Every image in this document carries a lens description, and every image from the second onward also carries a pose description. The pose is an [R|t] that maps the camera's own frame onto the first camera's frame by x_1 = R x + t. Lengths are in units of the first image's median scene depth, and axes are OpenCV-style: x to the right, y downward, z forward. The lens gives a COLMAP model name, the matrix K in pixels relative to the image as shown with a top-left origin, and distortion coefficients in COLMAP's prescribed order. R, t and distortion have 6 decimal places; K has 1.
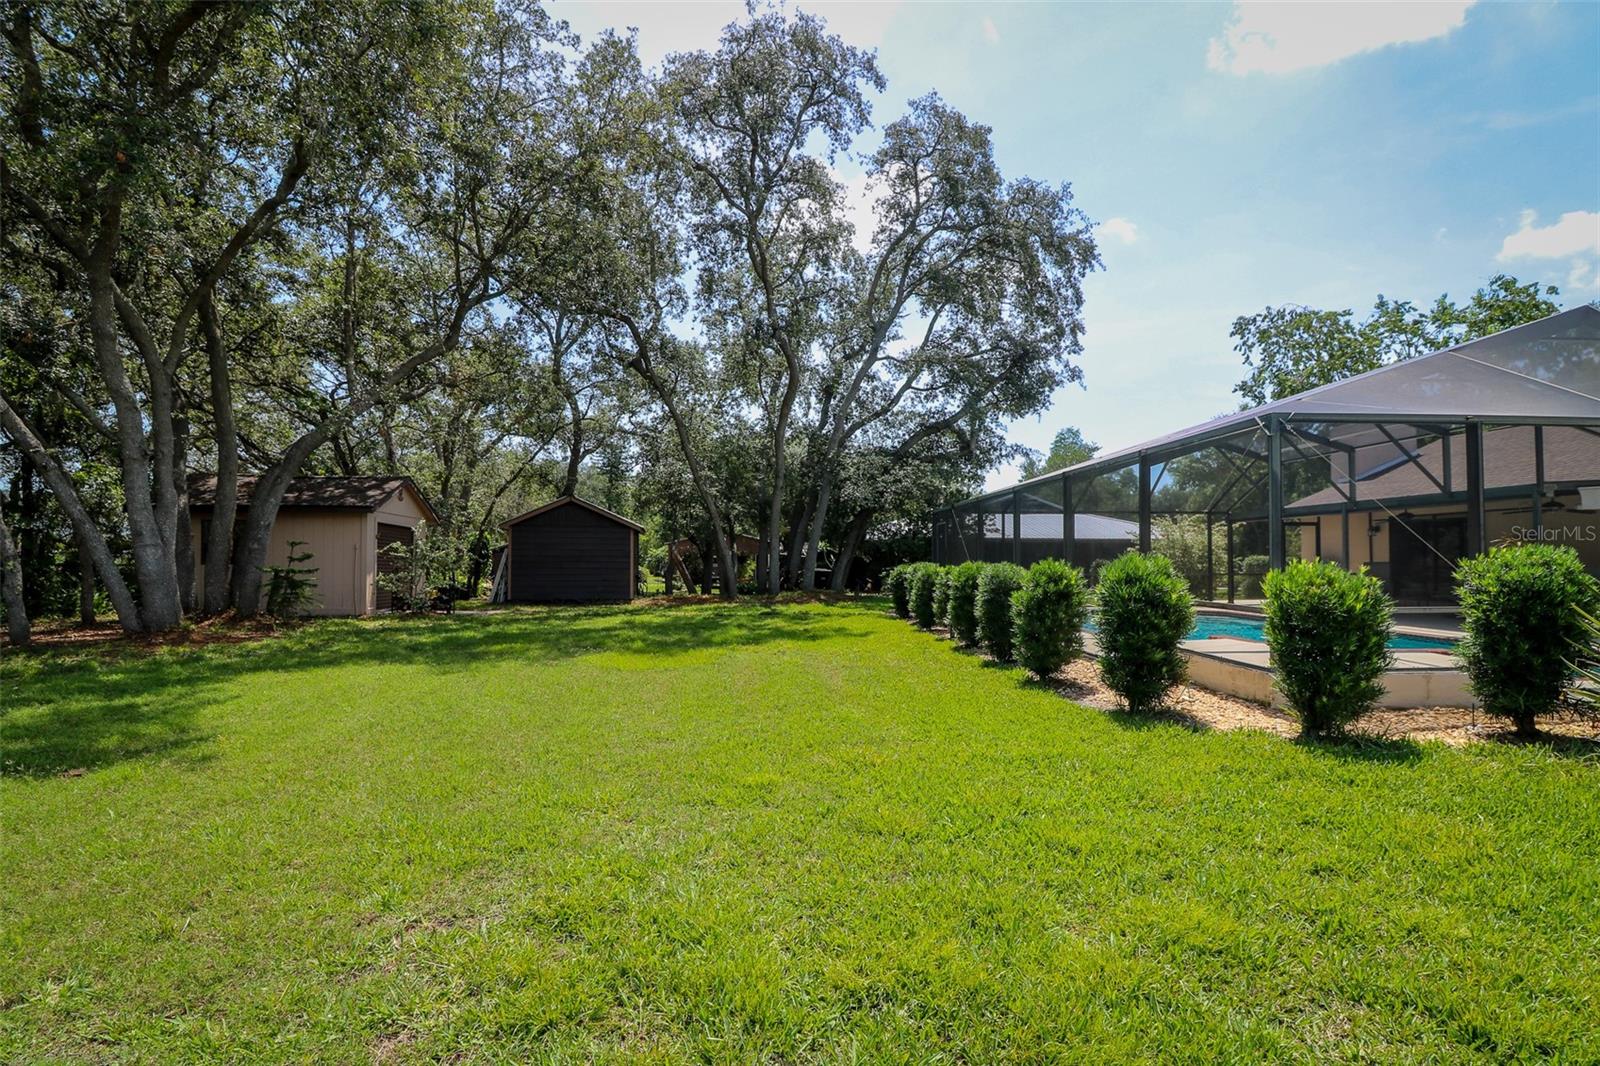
lens RADIAL K [[752.3, 0, 801.9], [0, 752.3, 538.2], [0, 0, 1]] dist [-0.003463, -0.011187]
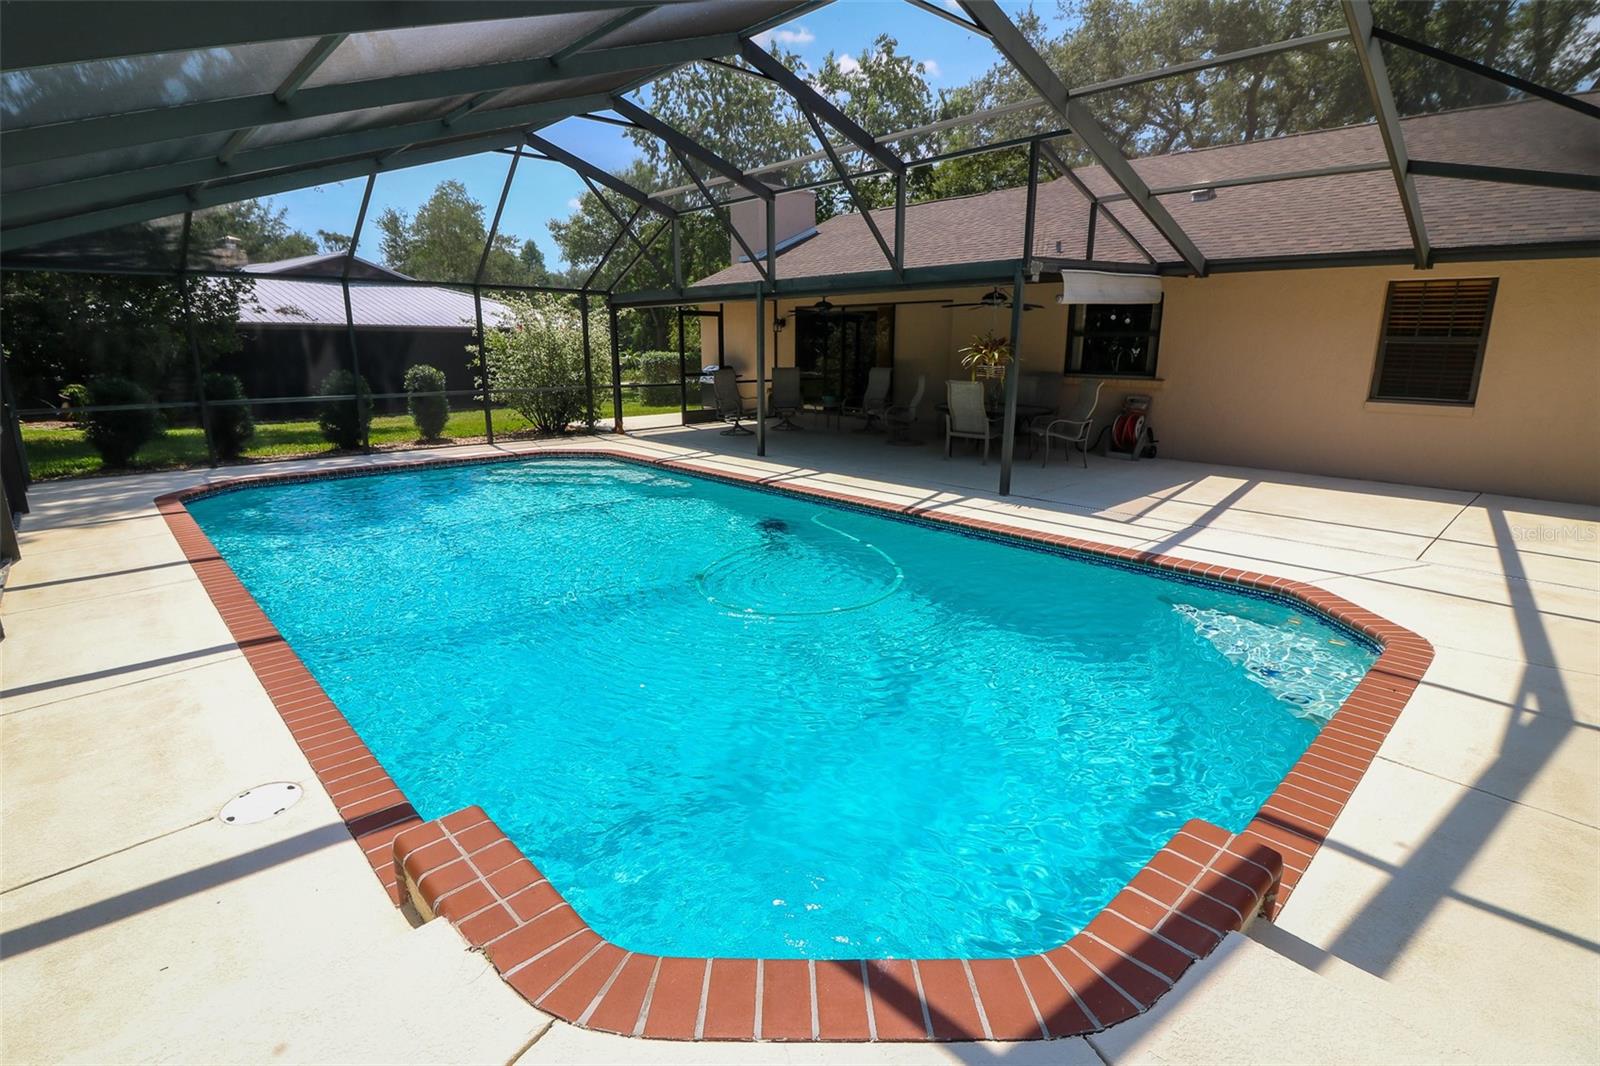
lens RADIAL K [[752.3, 0, 801.9], [0, 752.3, 538.2], [0, 0, 1]] dist [-0.003463, -0.011187]
pose [[0.749259, -0.163490, 0.641780, 0.222167], [-0.020818, 0.962758, 0.269562, -0.007157], [-0.661949, -0.215332, 0.717952, 0.345622]]
